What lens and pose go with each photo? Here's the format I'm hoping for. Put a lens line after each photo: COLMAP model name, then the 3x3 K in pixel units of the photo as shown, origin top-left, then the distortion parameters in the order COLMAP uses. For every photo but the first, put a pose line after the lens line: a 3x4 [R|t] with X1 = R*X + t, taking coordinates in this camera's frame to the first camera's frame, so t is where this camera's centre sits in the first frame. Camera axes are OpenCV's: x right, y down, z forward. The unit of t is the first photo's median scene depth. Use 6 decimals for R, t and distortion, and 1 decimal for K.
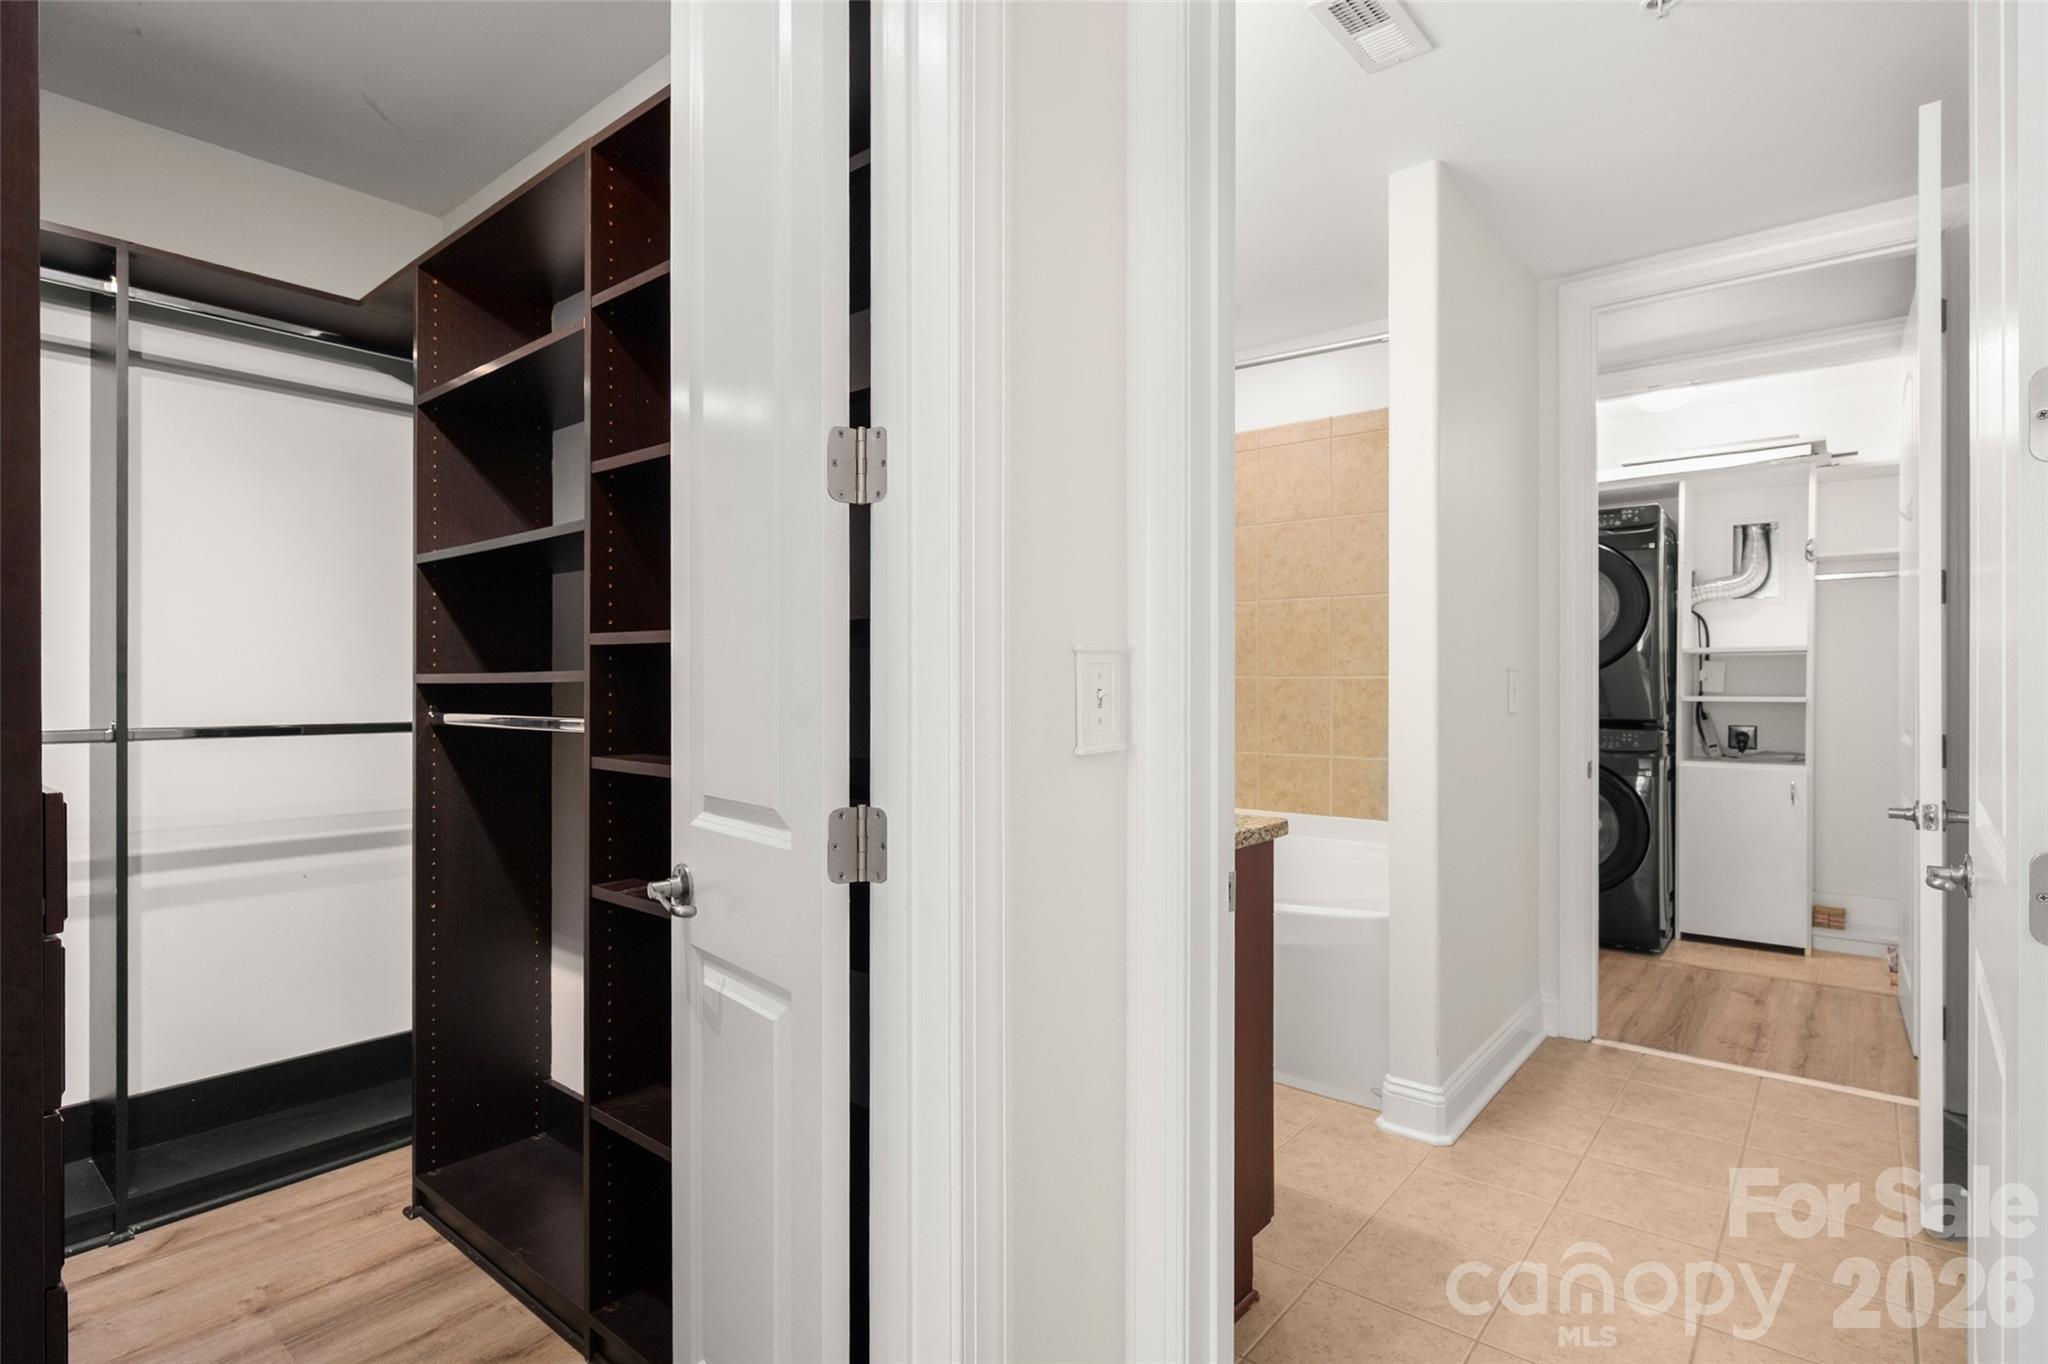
lens RADIAL K [[990.8, 0, 1024.0], [0, 990.8, 682.0], [0, 0, 1]] dist [-0.001576, 0.000162]
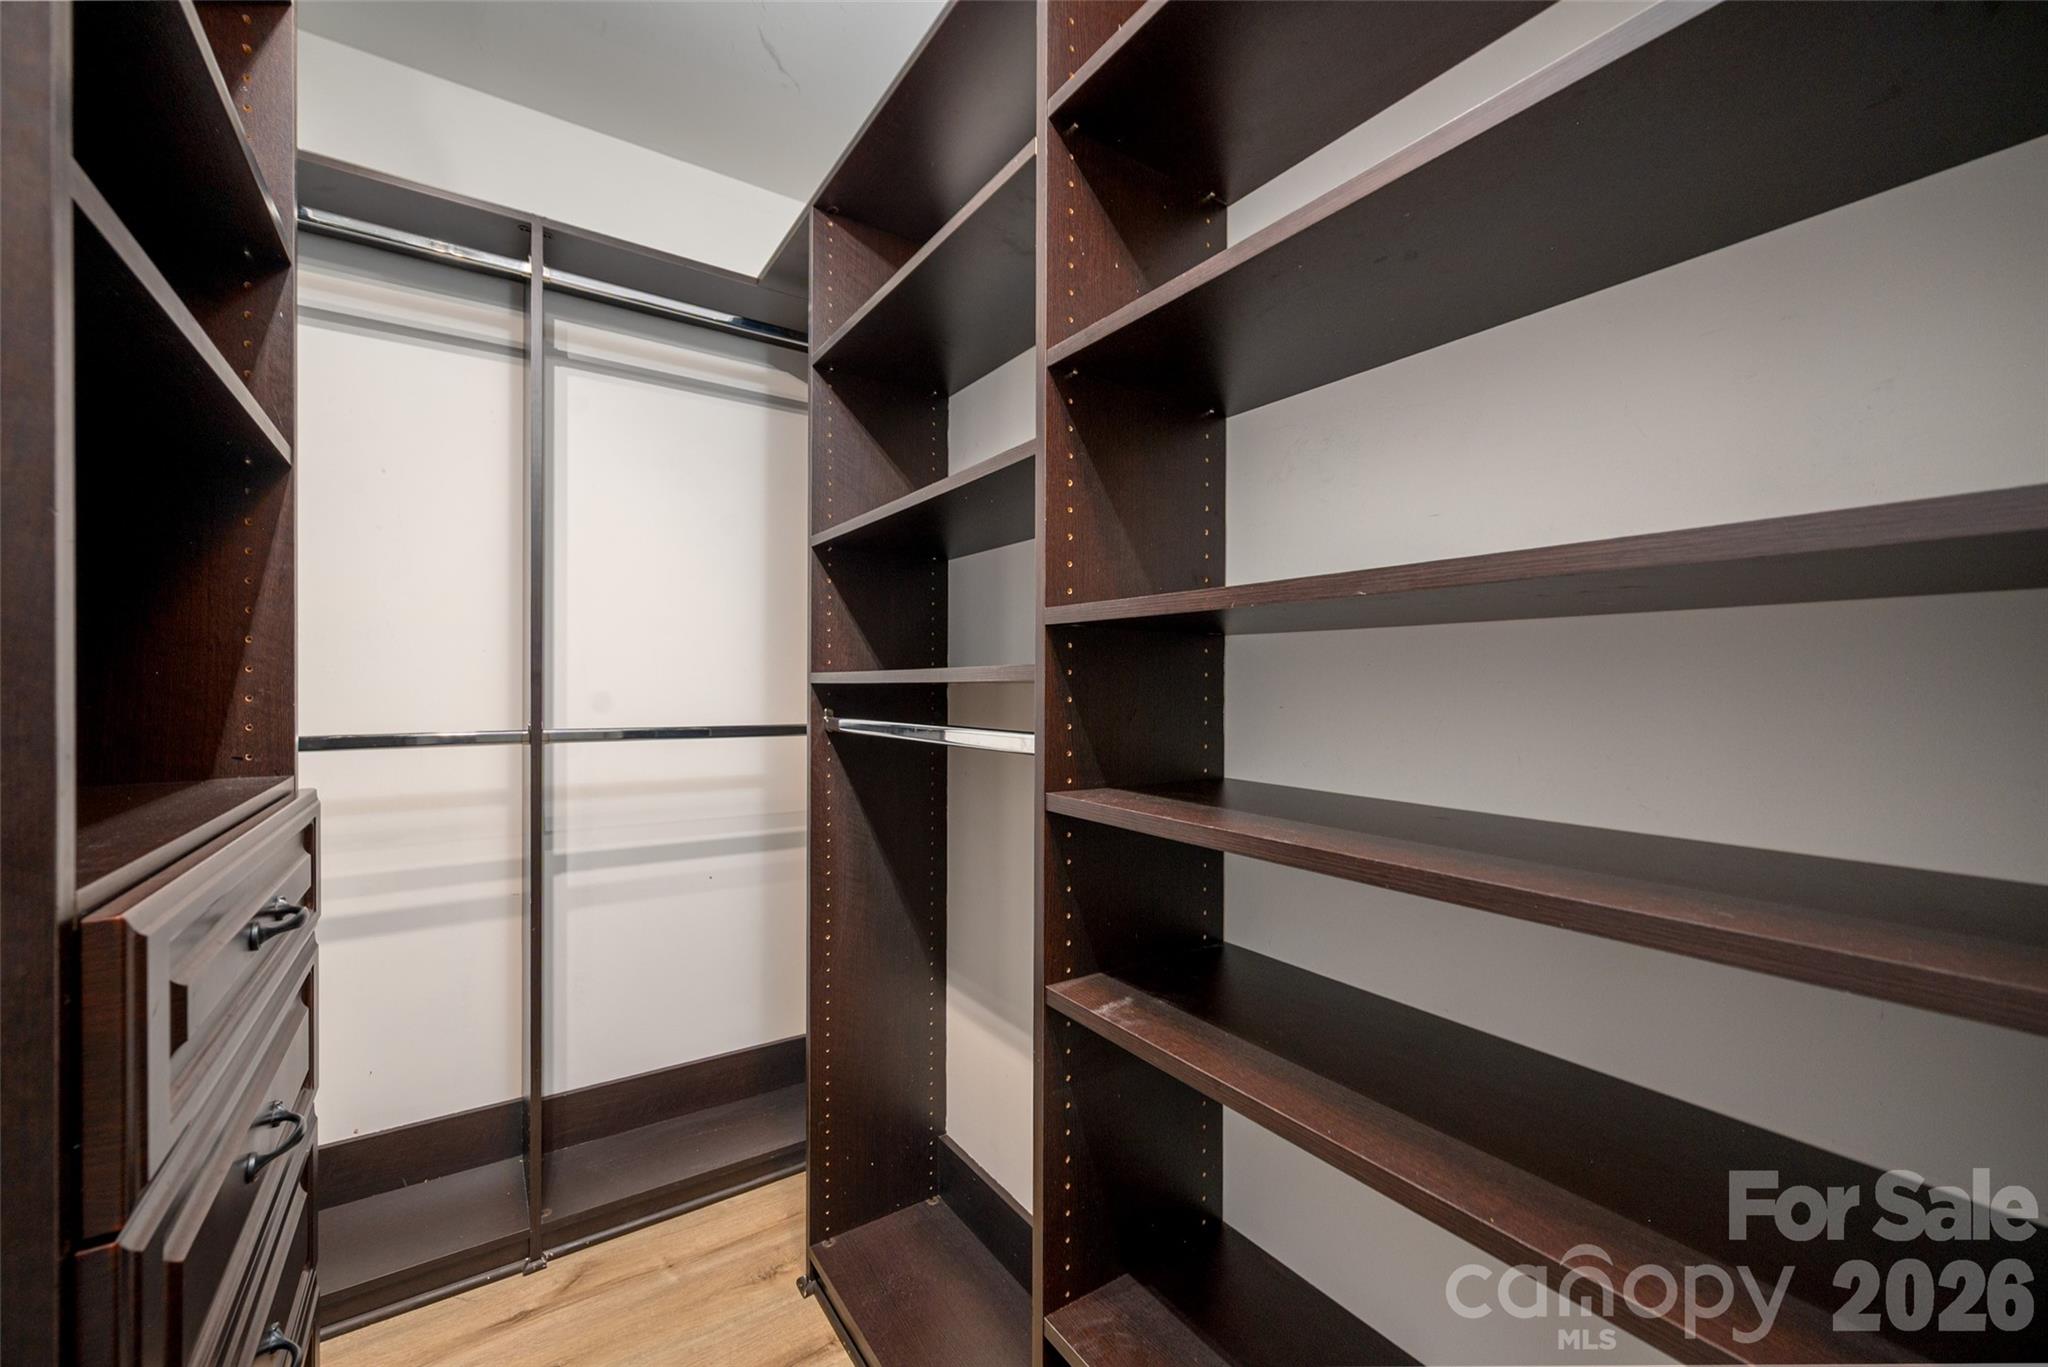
lens RADIAL K [[815.3, 0, 1040.6], [0, 815.3, 679.3], [0, 0, 1]] dist [-0.000824, -0.000185]
pose [[0.963026, -0.001300, -0.269405, -0.222971], [0.000049, 0.999989, -0.004653, 0.001486], [0.269408, 0.004468, 0.963016, 0.358754]]
